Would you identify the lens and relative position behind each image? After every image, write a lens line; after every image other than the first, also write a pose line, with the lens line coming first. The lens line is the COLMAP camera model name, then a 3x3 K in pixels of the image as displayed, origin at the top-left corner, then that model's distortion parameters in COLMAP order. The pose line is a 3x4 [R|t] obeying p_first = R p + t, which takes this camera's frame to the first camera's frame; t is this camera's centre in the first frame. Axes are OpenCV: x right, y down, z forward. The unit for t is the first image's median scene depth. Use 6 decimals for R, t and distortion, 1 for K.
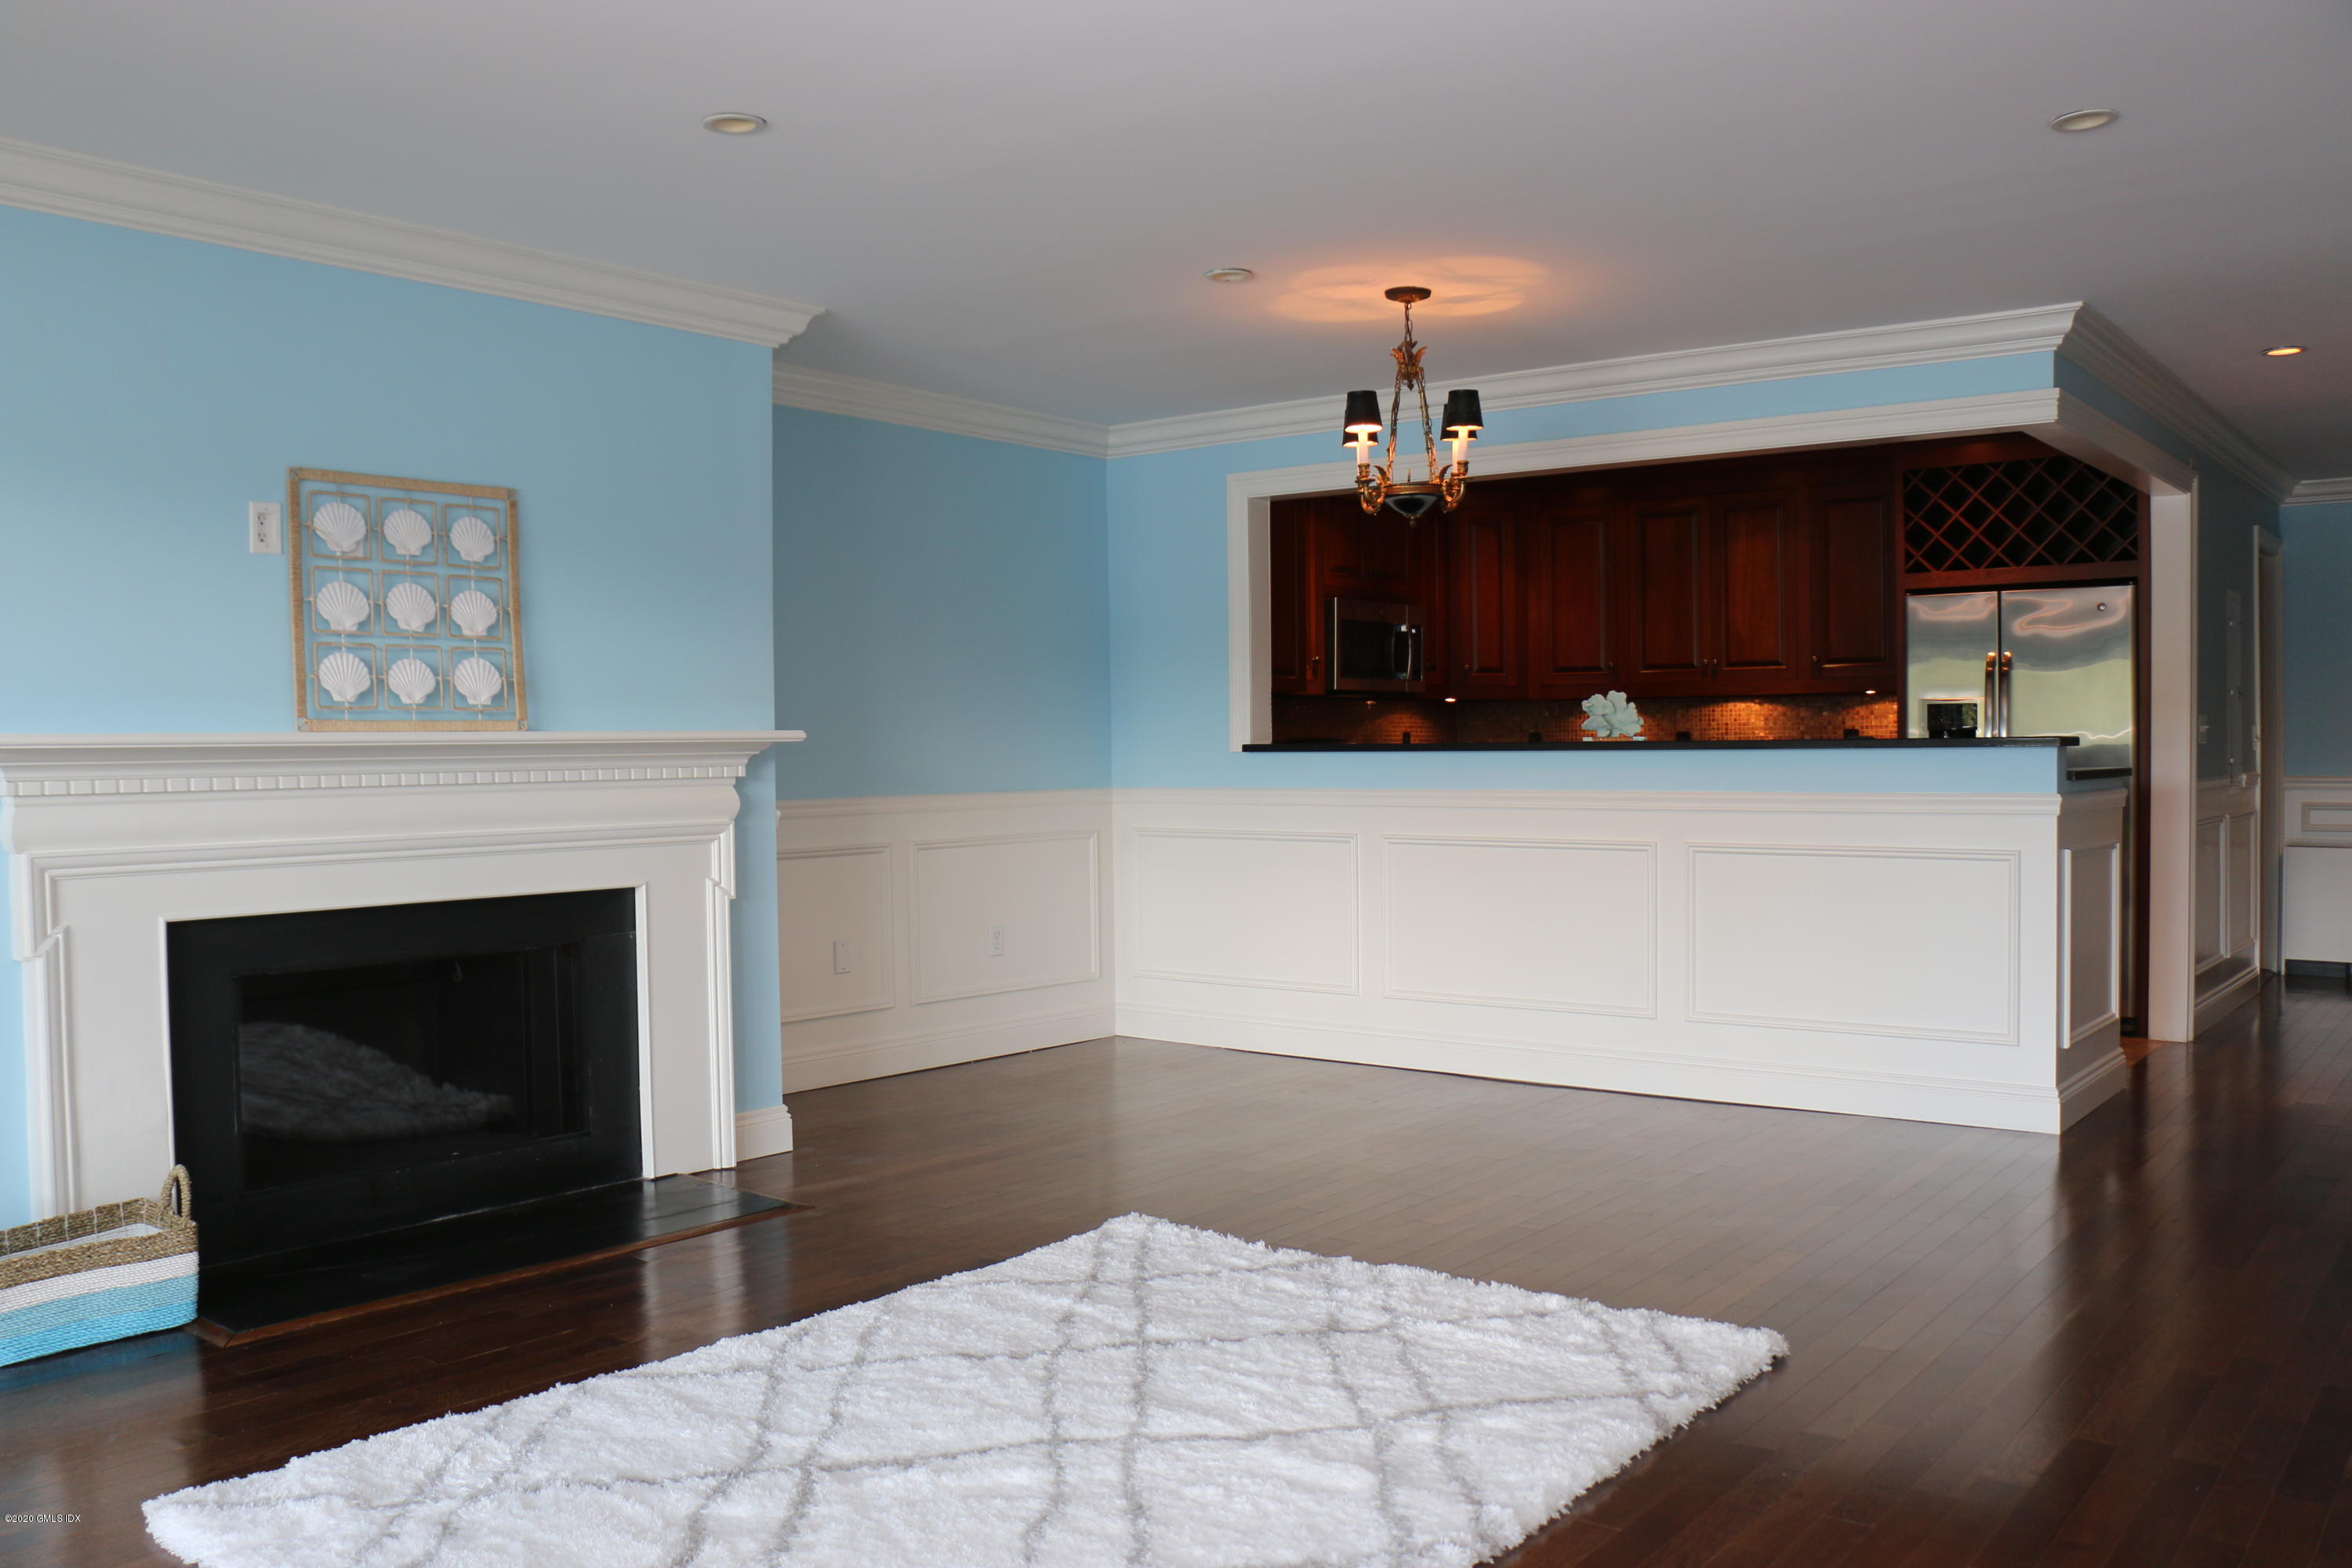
lens RADIAL K [[1871.8, 0, 1175.6], [0, 1871.8, 746.8], [0, 0, 1]] dist [-0.097167, -0.000963]
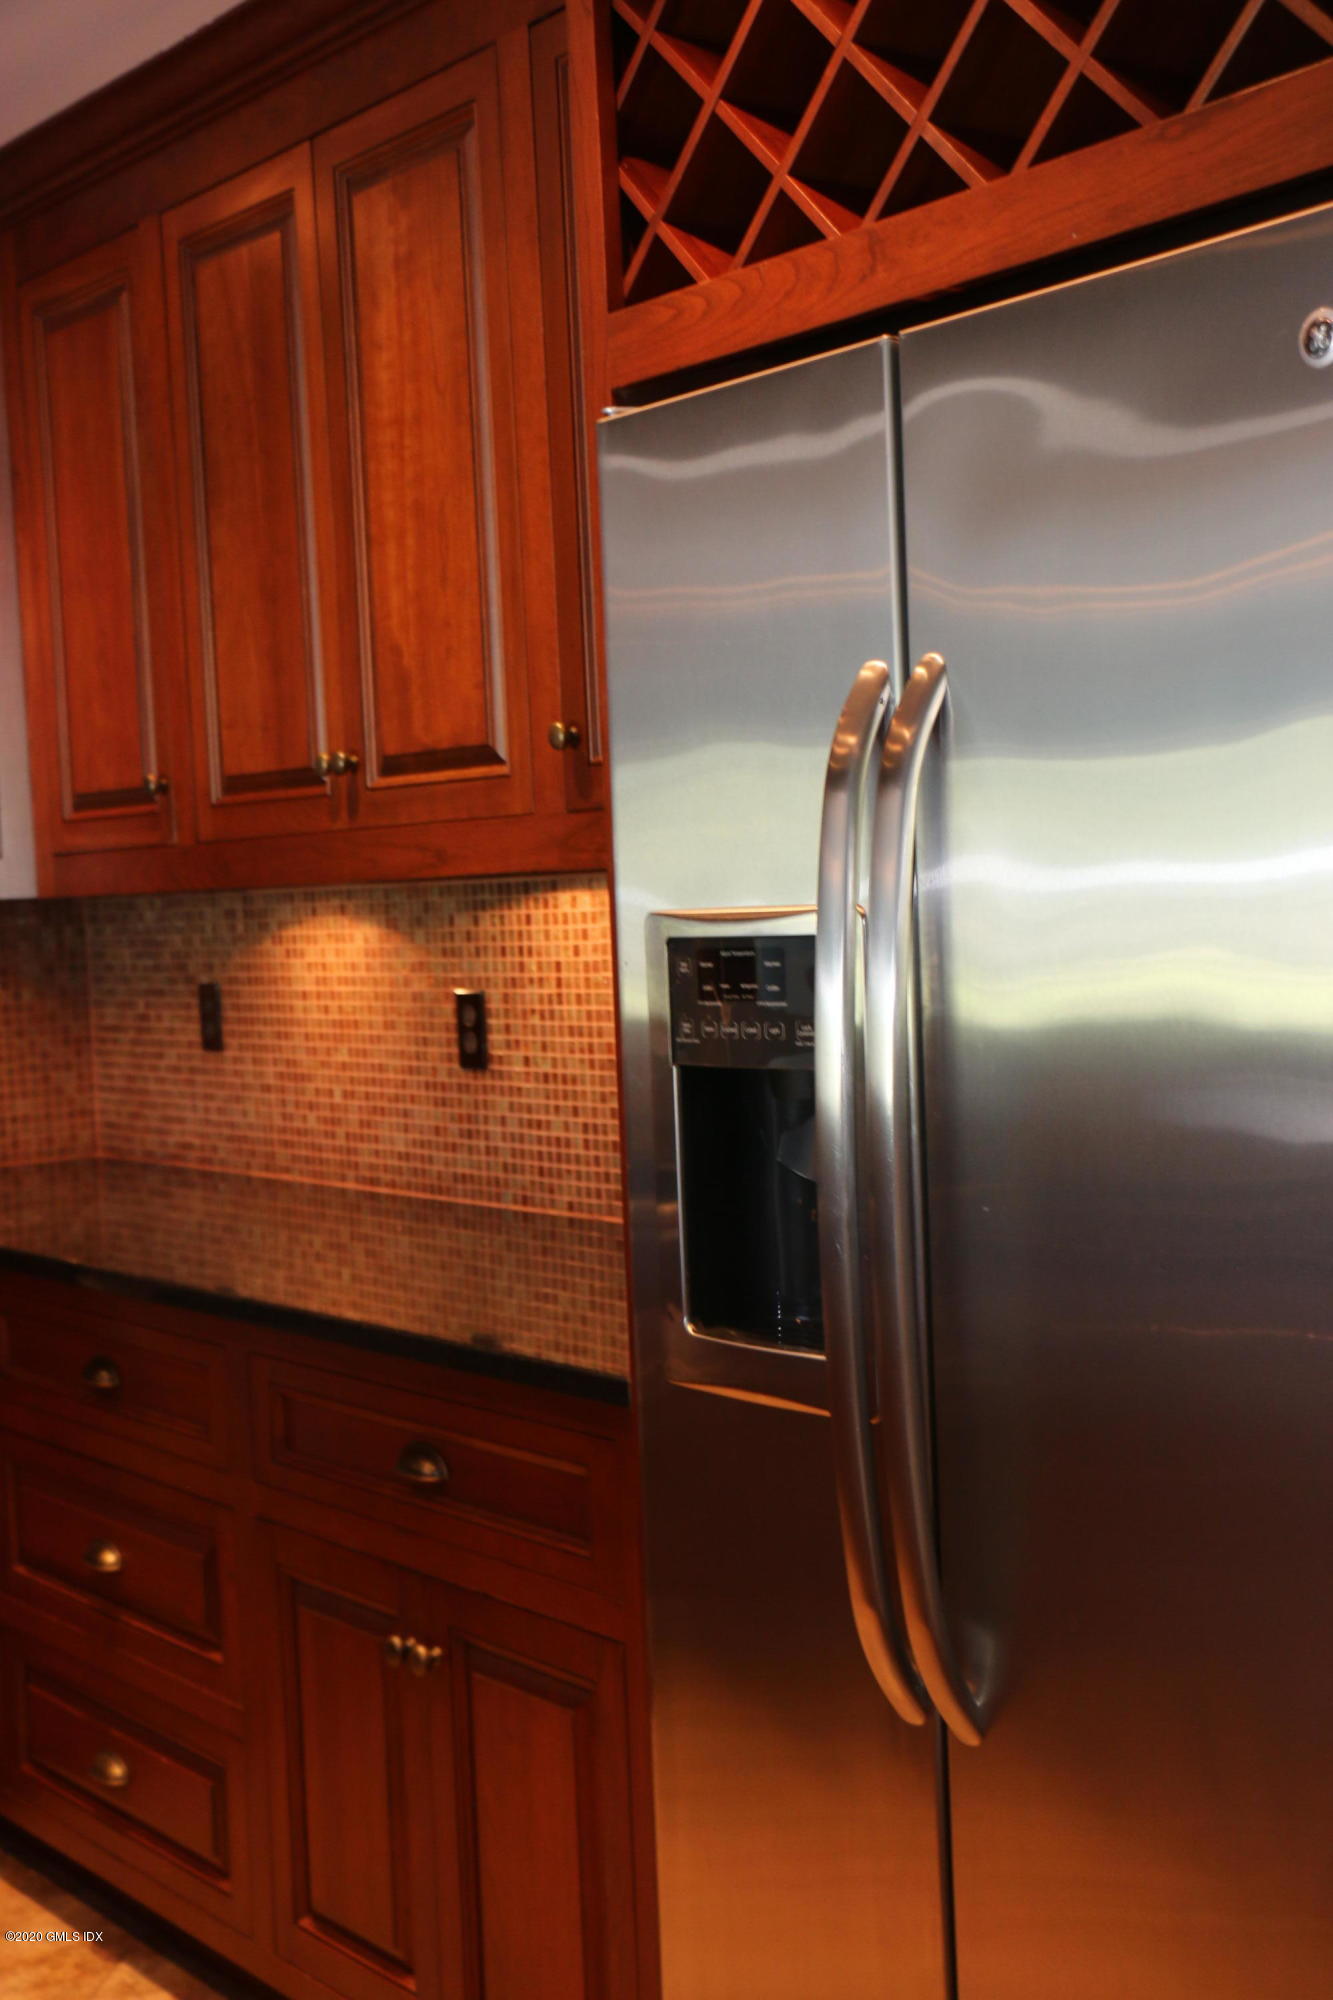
lens RADIAL K [[2545.7, 0, 666.5], [0, 2545.7, 1000.0], [0, 0, 1]] dist [-0.045528, 0.357106]
pose [[0.975926, -0.026185, -0.216526, 0.252308], [0.037431, 0.998146, 0.047998, -0.015994], [0.214868, -0.054948, 0.975096, 0.389563]]
